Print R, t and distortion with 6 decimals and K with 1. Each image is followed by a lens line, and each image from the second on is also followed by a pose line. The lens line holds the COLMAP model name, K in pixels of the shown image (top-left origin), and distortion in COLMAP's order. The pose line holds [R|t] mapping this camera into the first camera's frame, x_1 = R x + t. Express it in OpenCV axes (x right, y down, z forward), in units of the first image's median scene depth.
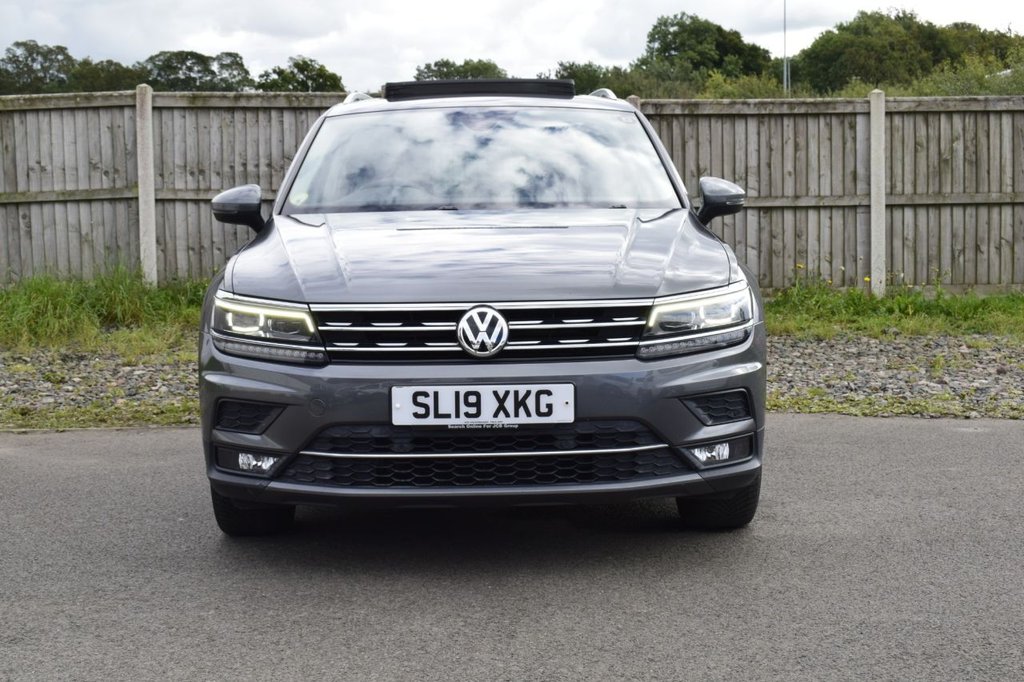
lens RADIAL K [[1568.5, 0, 512.0], [0, 1568.5, 341.0], [0, 0, 1]] dist [-0.022101, -0.029168]
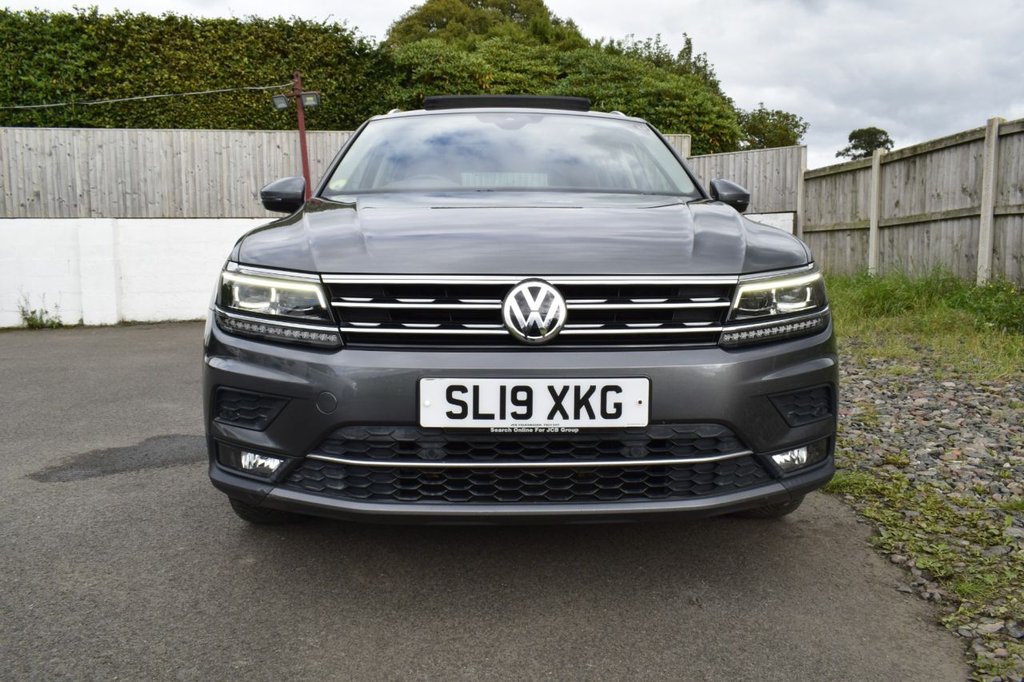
lens RADIAL K [[798.3, 0, 512.0], [0, 798.3, 341.0], [0, 0, 1]] dist [-0.006190, 0.001933]
pose [[0.999563, 0.016477, 0.024559, -0.039639], [-0.016850, 0.999745, 0.015027, 0.003296], [-0.024305, -0.015435, 0.999585, 0.583377]]
